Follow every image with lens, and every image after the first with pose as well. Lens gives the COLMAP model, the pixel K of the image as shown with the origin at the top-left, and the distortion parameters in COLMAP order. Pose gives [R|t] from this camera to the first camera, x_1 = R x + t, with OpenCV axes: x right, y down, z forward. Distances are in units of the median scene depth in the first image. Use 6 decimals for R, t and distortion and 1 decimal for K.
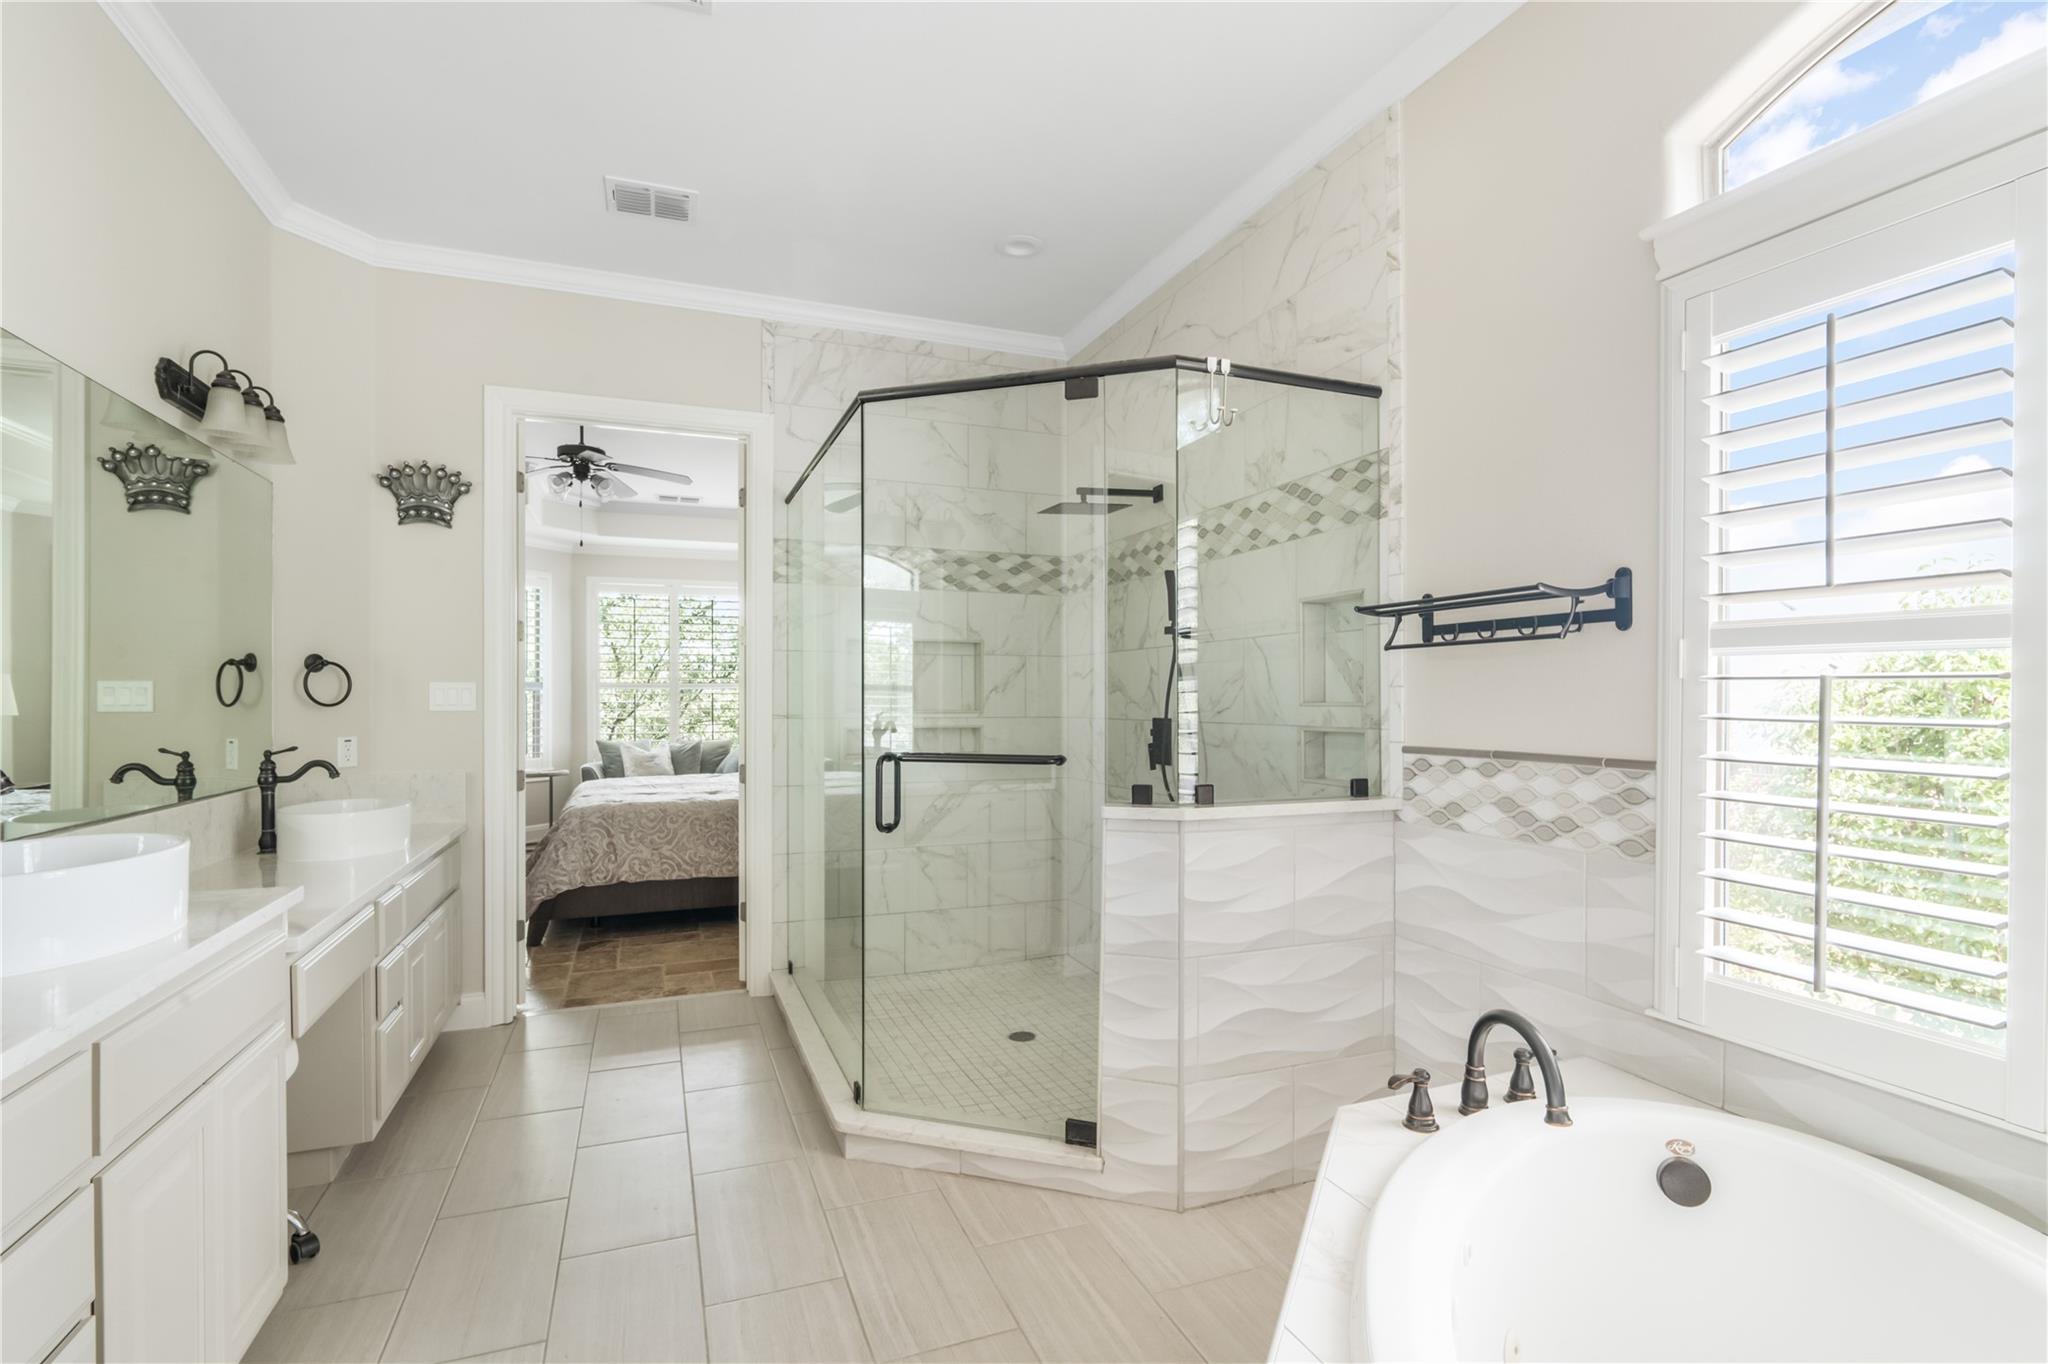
lens RADIAL K [[956.1, 0, 1020.9], [0, 956.1, 686.1], [0, 0, 1]] dist [-0.000225, 0.000221]
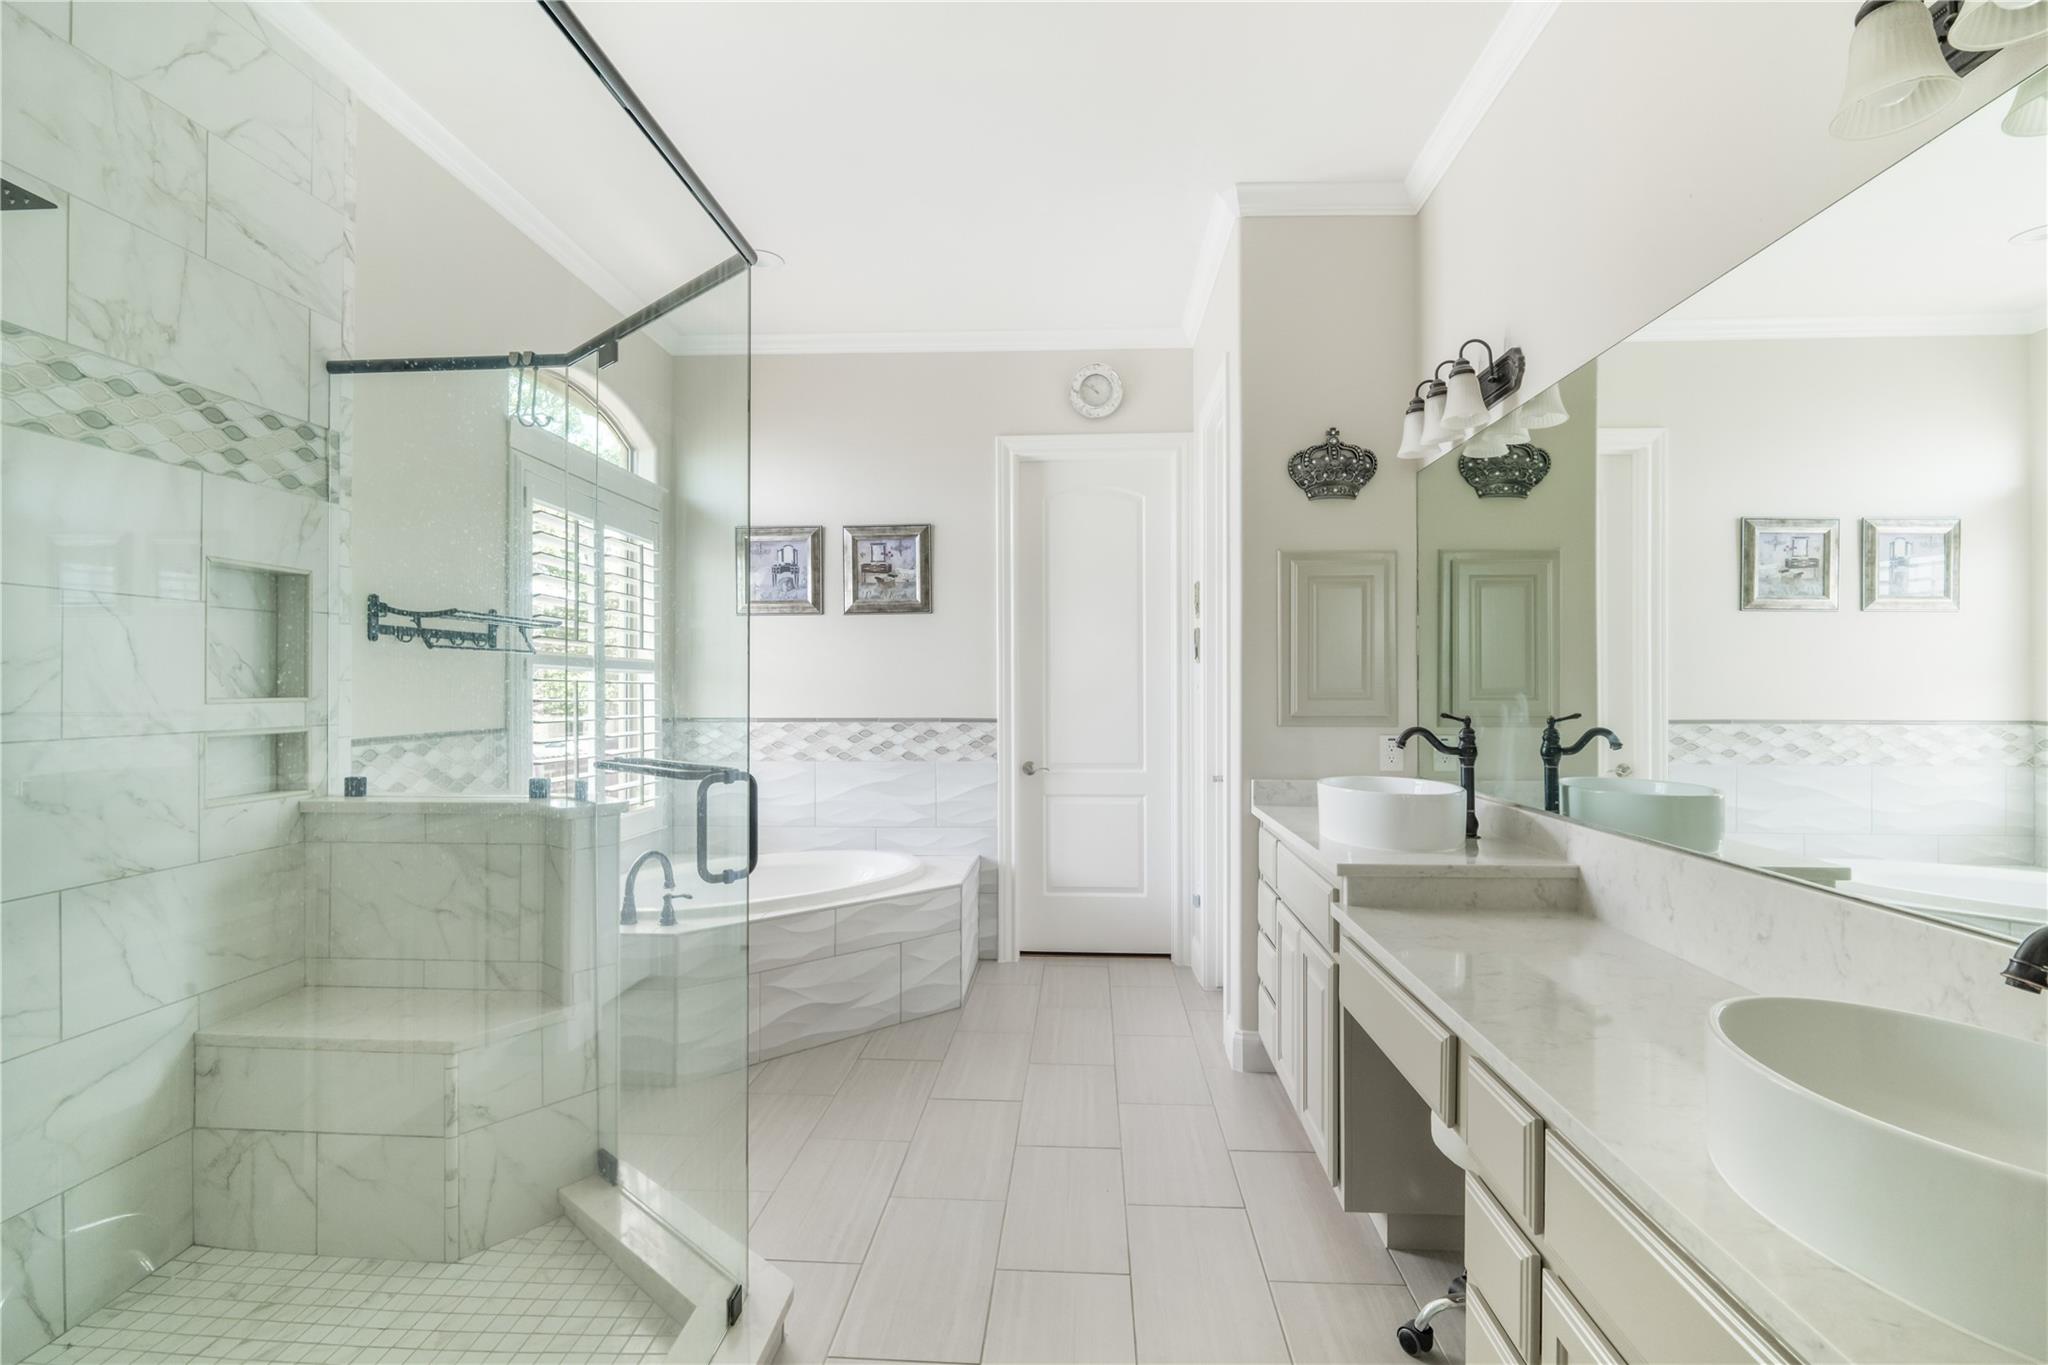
lens RADIAL K [[956.1, 0, 1028.6], [0, 956.1, 688.9], [0, 0, 1]] dist [-0.000225, 0.000221]
pose [[-0.906736, 0.011048, 0.421555, -0.649245], [0.007727, 0.999924, -0.009587, 0.023952], [-0.421629, -0.005435, -0.906752, 1.573379]]
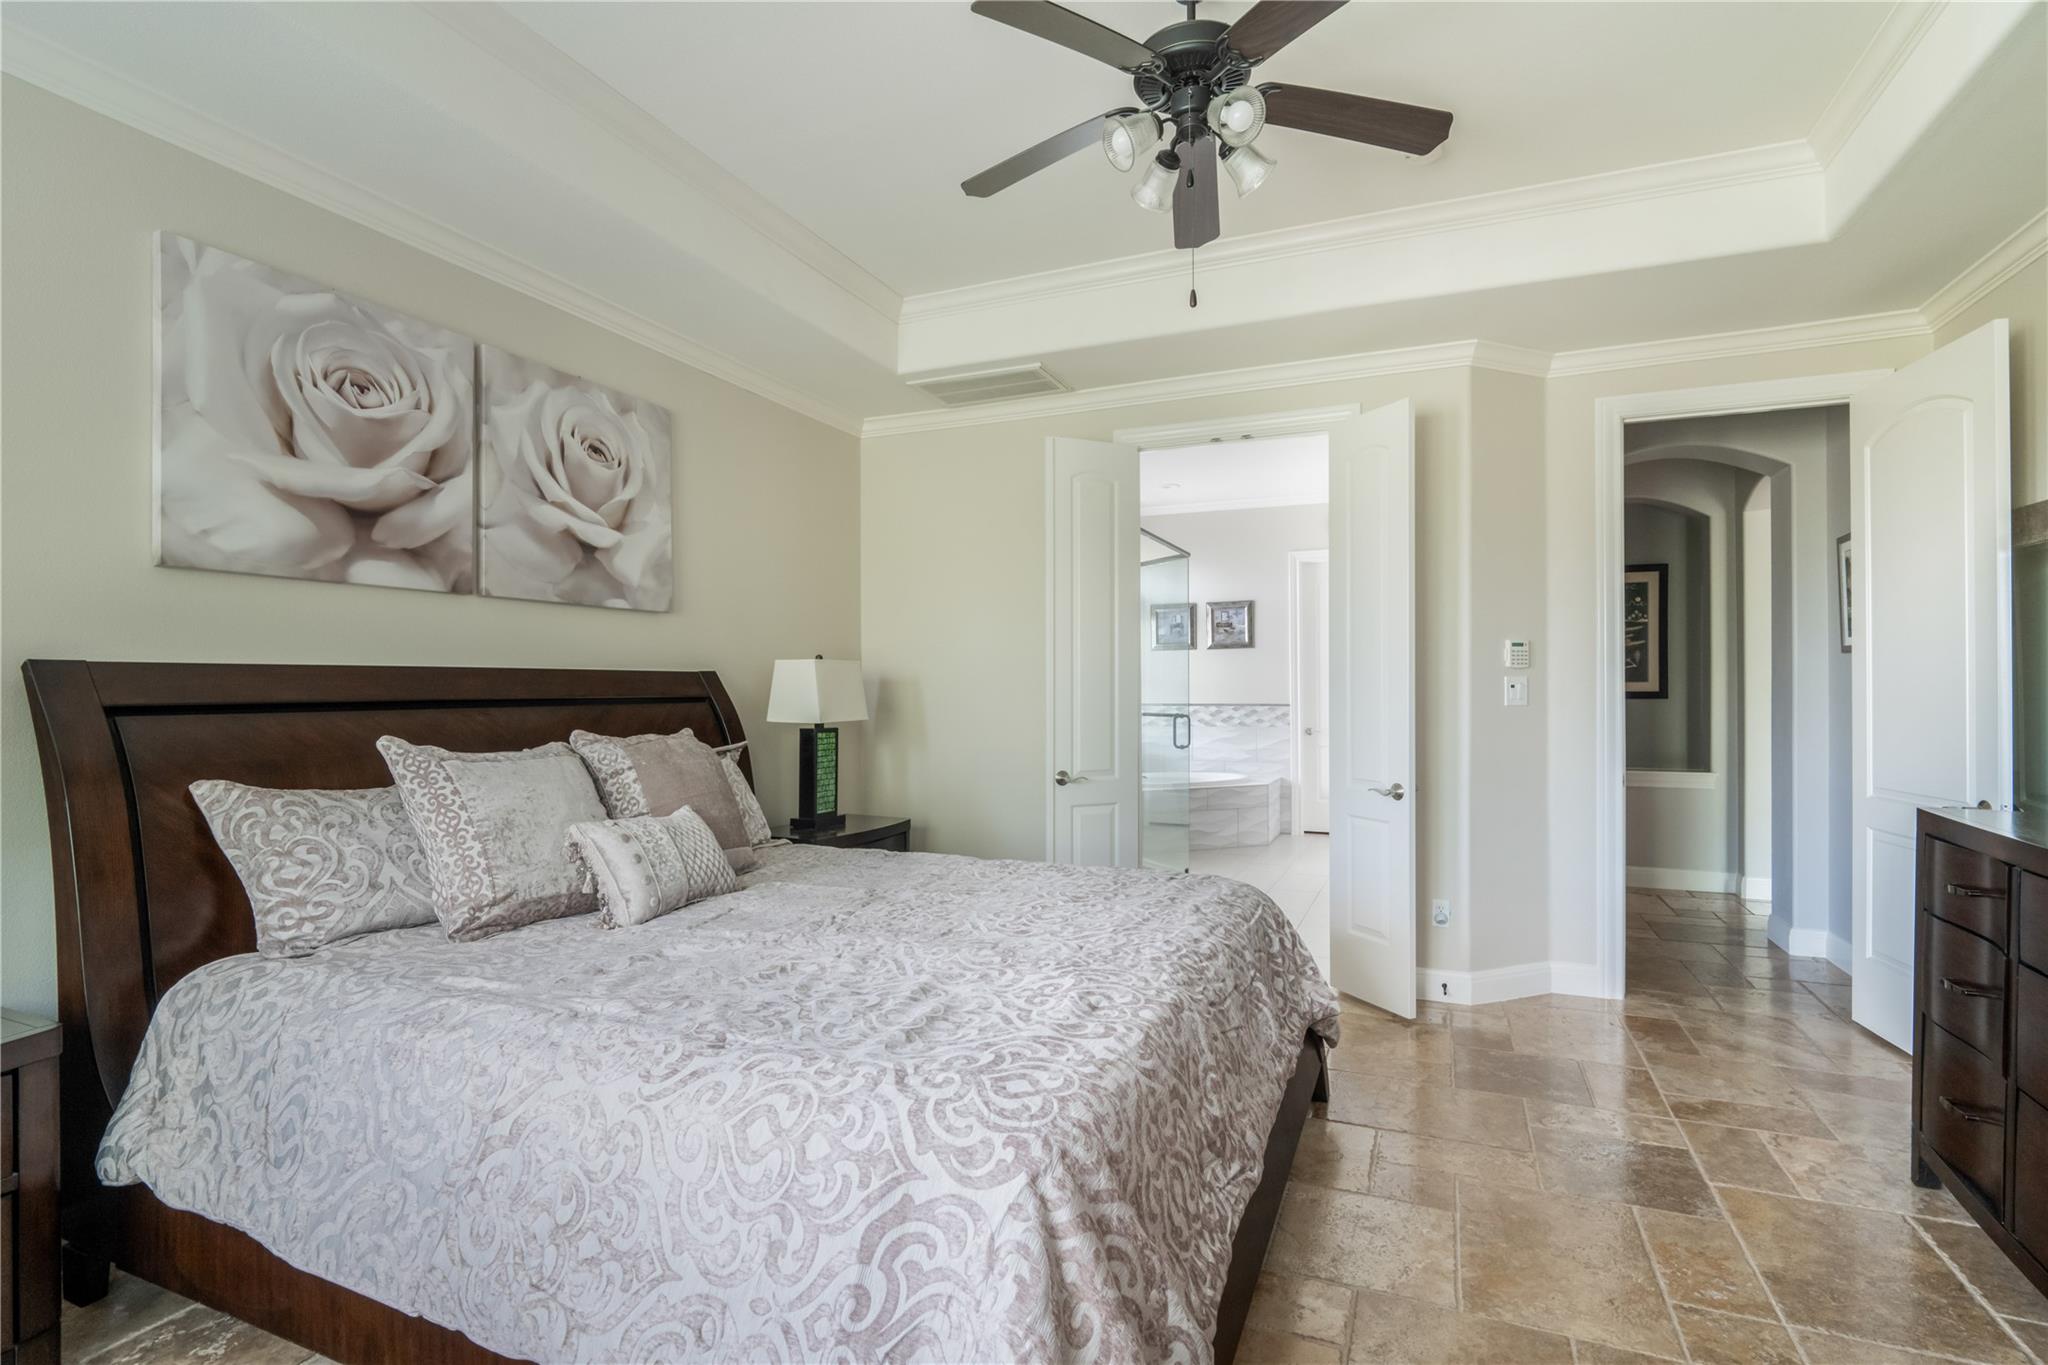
lens RADIAL K [[956.1, 0, 1034.4], [0, 956.1, 685.5], [0, 0, 1]] dist [-0.000225, 0.000221]
pose [[-0.706093, 0.012207, 0.708014, -1.118191], [0.010358, 0.999922, -0.006910, 0.017213], [-0.708043, 0.002454, -0.706165, 2.277236]]
